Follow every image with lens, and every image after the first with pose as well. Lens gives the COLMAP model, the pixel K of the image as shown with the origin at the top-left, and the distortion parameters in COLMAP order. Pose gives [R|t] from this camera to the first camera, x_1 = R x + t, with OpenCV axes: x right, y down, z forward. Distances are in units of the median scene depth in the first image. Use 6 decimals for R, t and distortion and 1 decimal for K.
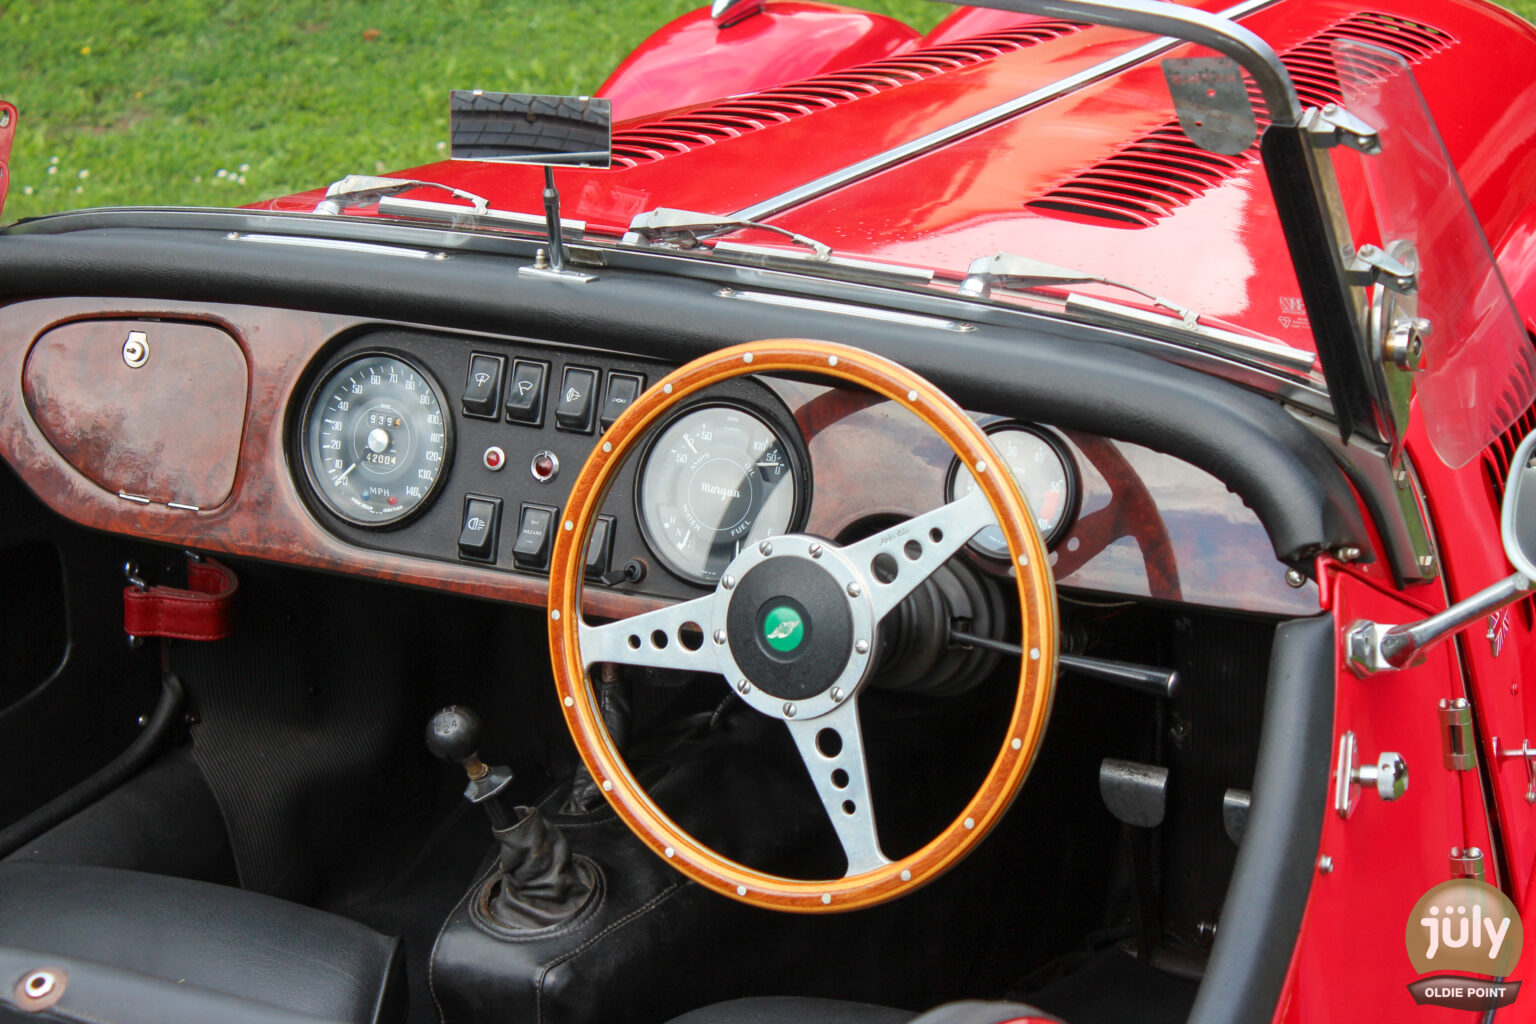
lens RADIAL K [[3663.3, 0, 773.9], [0, 3663.3, 546.4], [0, 0, 1]] dist [0.050253, 0.577210]
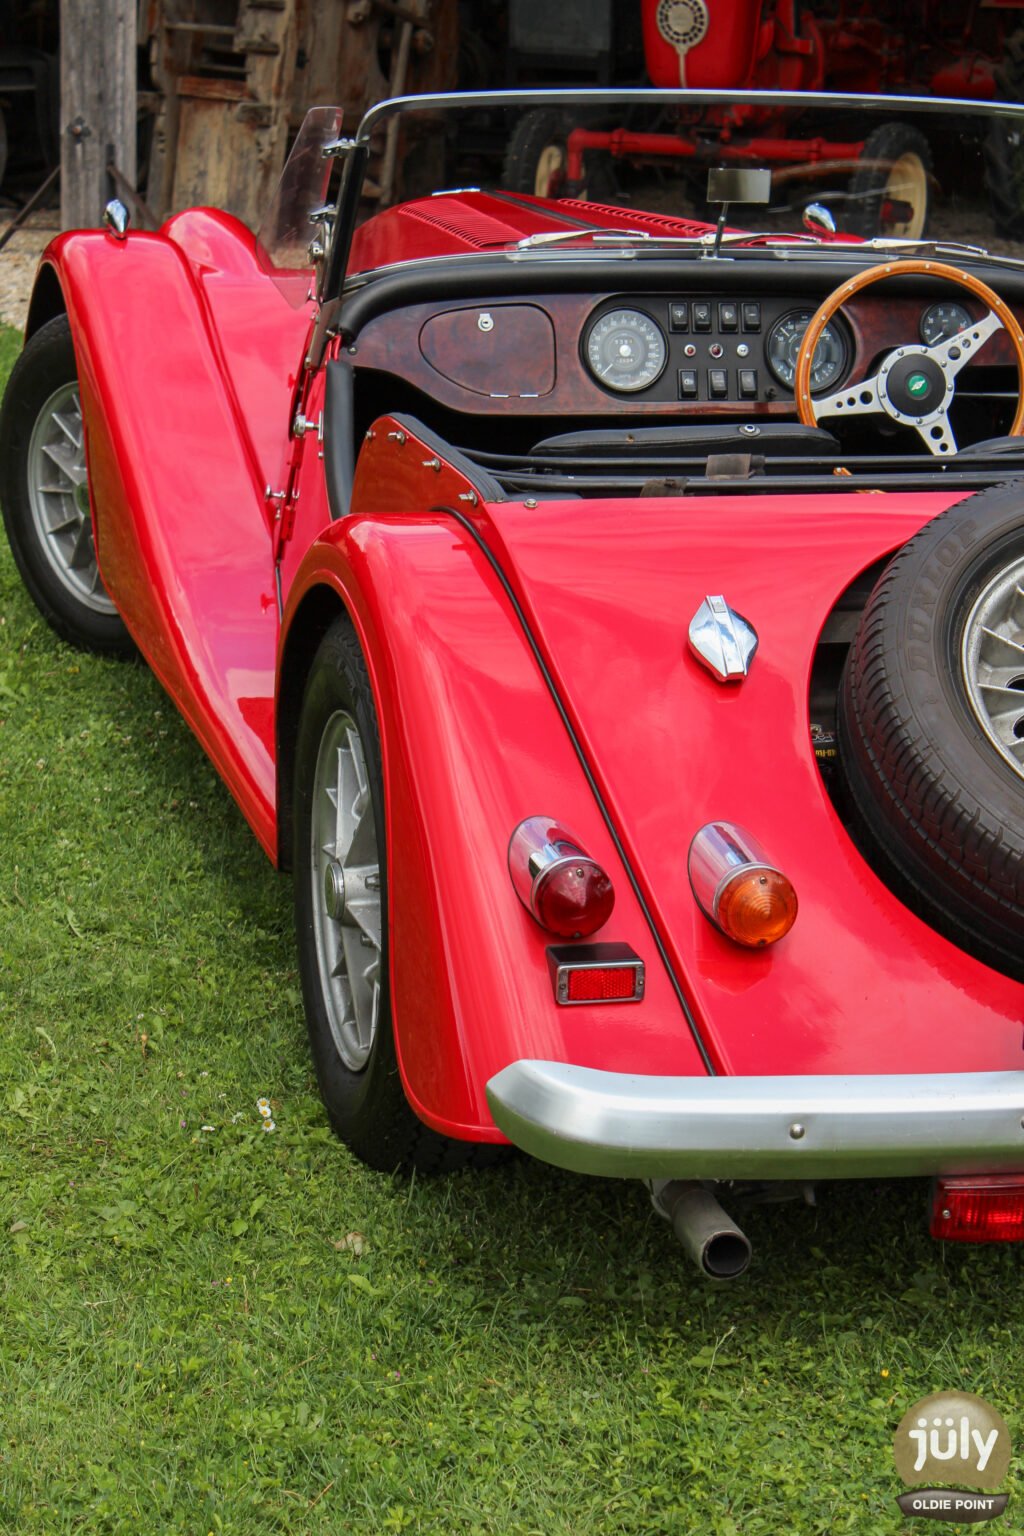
lens RADIAL K [[3663.3, 0, 468.7], [0, 3663.3, 783.5], [0, 0, 1]] dist [0.050253, 0.577210]
pose [[0.739173, -0.124742, 0.661863, -1.705082], [0.174011, 0.984705, -0.008749, 0.232197], [-0.650648, 0.121639, 0.749574, -0.502141]]
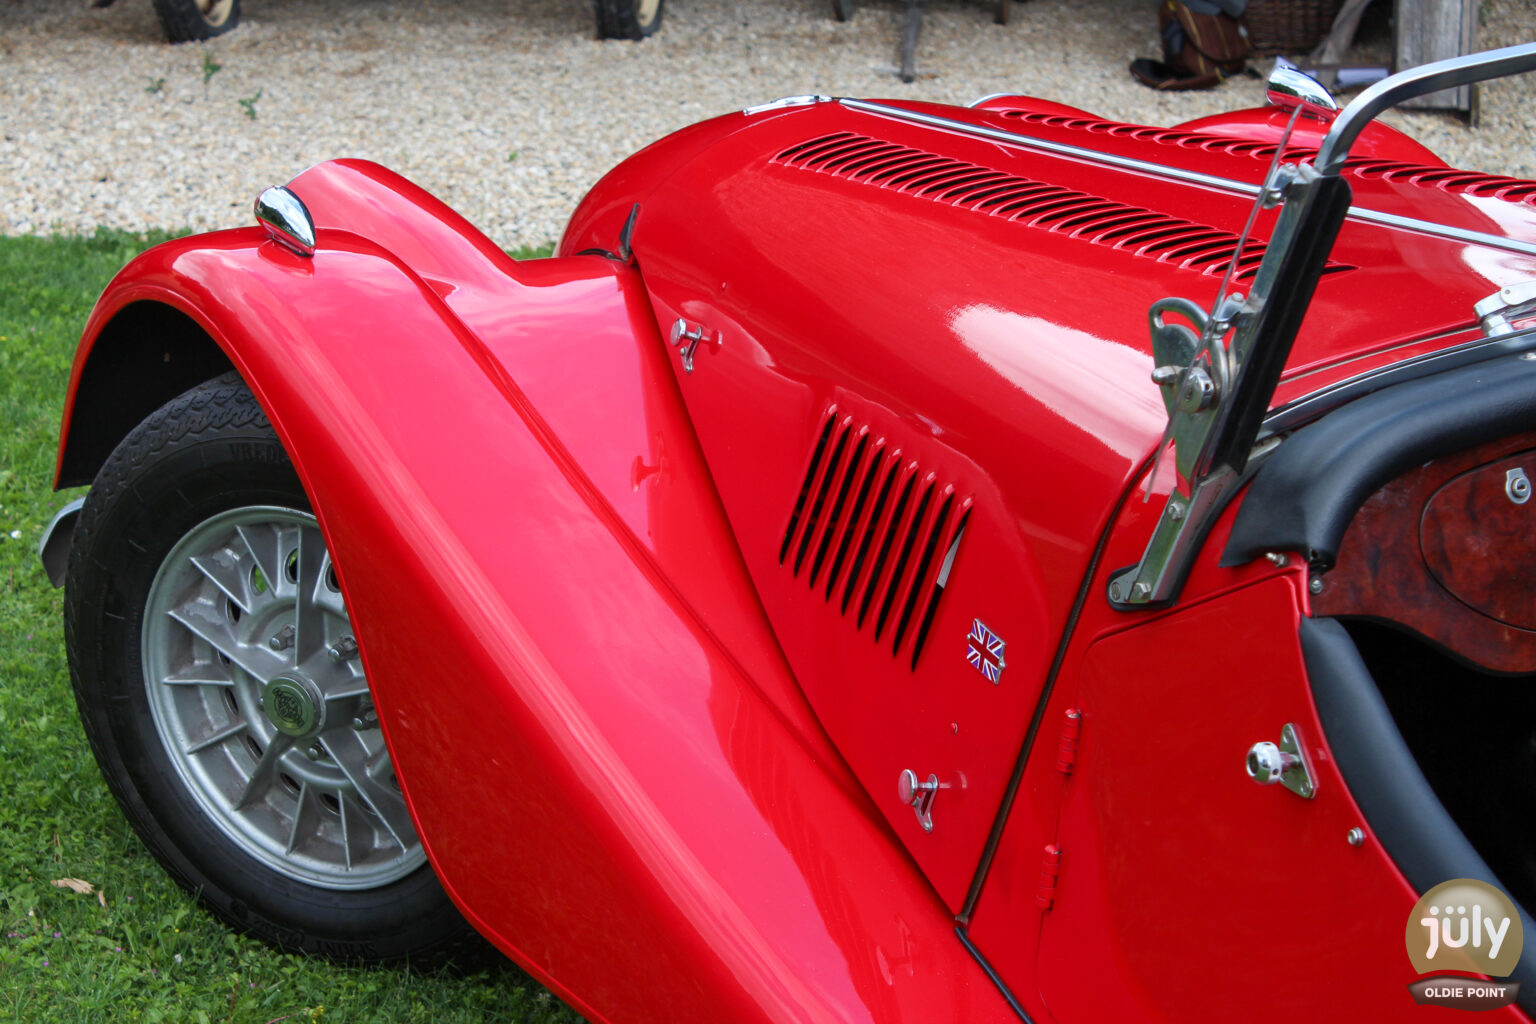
lens RADIAL K [[3482.7, 0, 768.0], [0, 3482.7, 512.0], [0, 0, 1]] dist [0.055858, 0.128963]
pose [[0.503395, -0.222943, 0.834799, -1.196773], [0.281004, 0.955861, 0.085825, -0.207464], [-0.817087, 0.191378, 0.543823, 0.730625]]
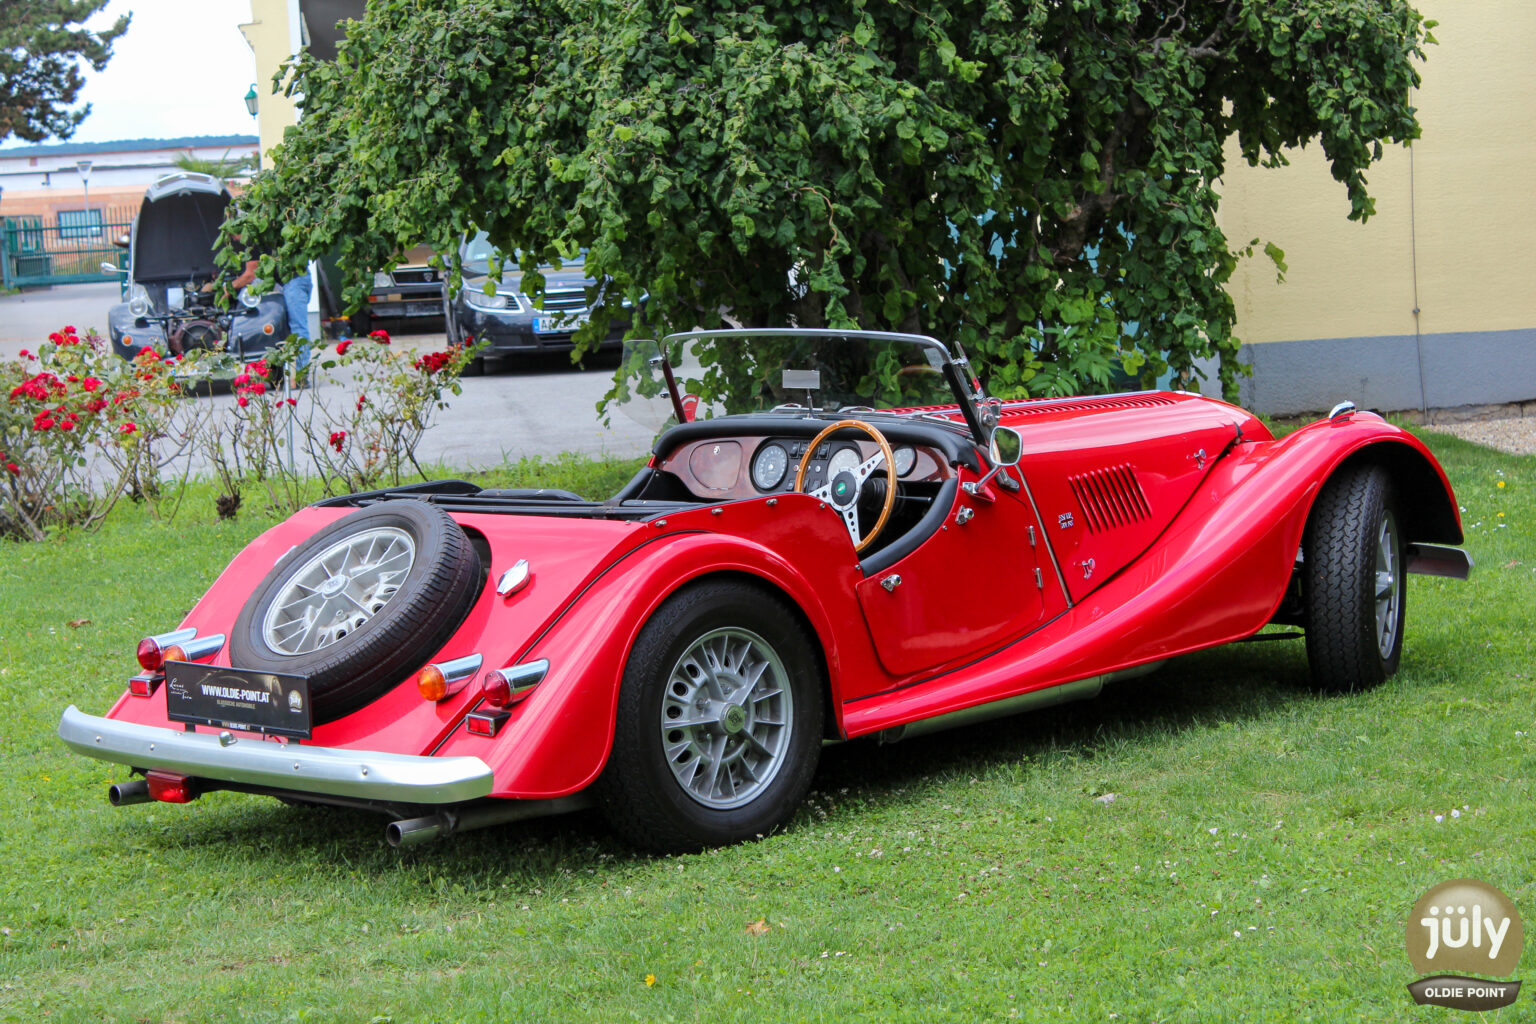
lens RADIAL K [[3663.3, 0, 773.9], [0, 3663.3, 546.4], [0, 0, 1]] dist [0.050253, 0.577210]
pose [[0.958769, 0.006427, -0.284113, 1.067902], [-0.066547, 0.977025, -0.202471, 0.897694], [0.276284, 0.213030, 0.937169, -2.790201]]
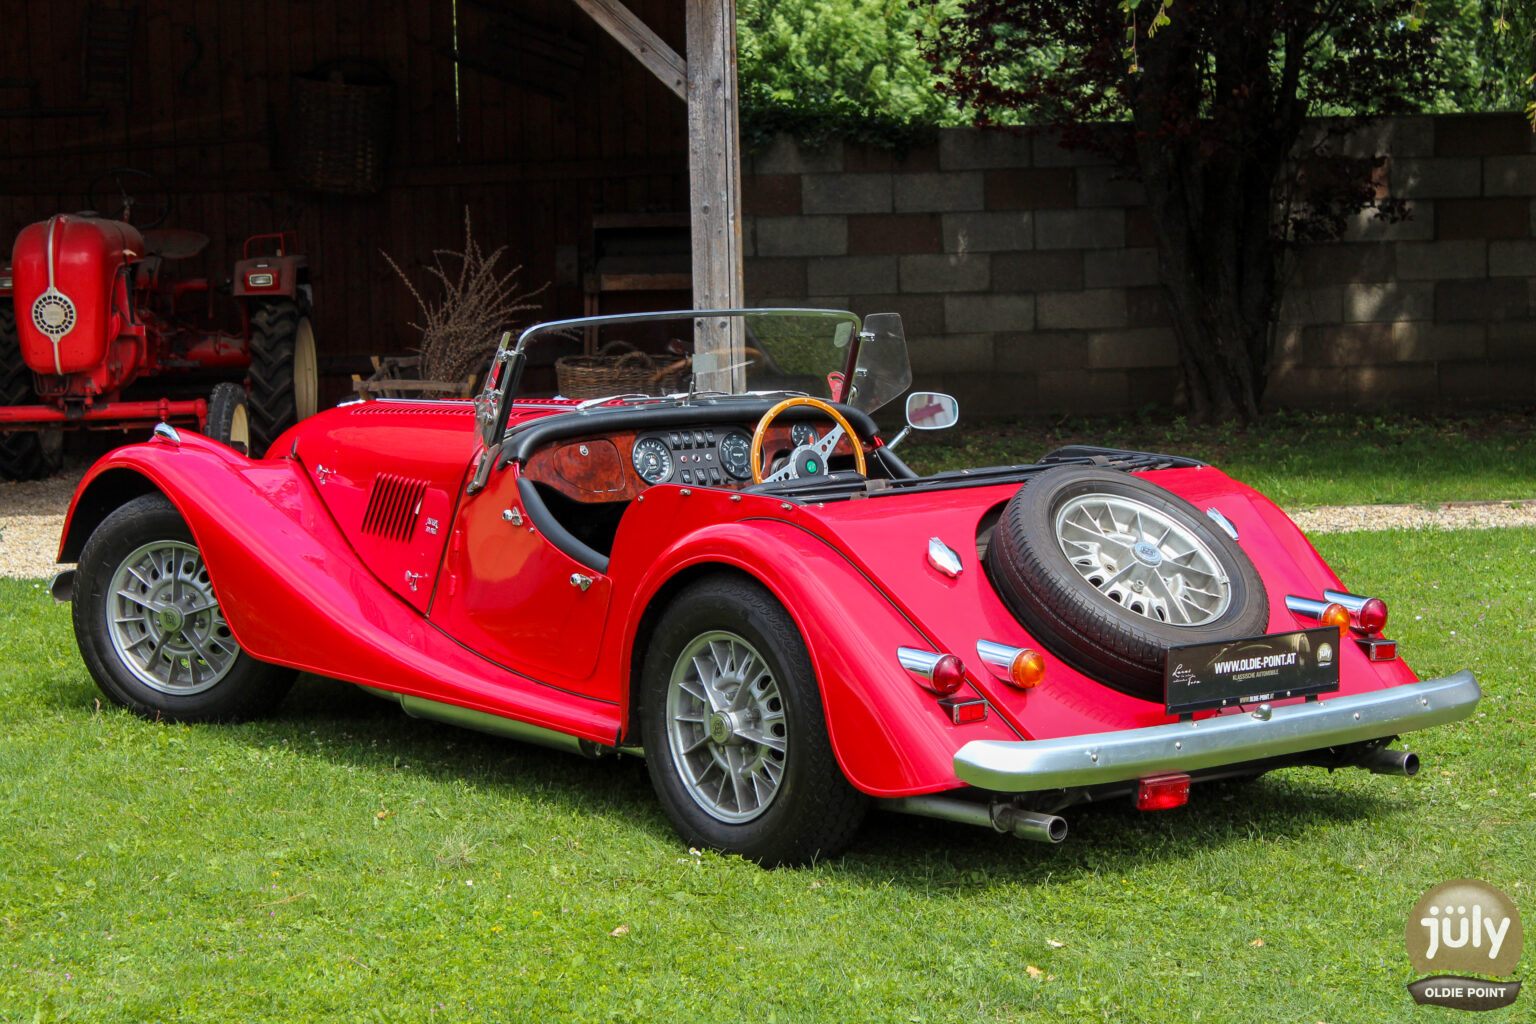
lens RADIAL K [[3663.3, 0, 773.9], [0, 3663.3, 546.4], [0, 0, 1]] dist [0.050253, 0.577210]
pose [[0.377119, -0.080833, 0.922631, -3.635629], [0.309248, 0.950001, -0.043172, 0.259308], [-0.873010, 0.301603, 0.383261, -0.478961]]
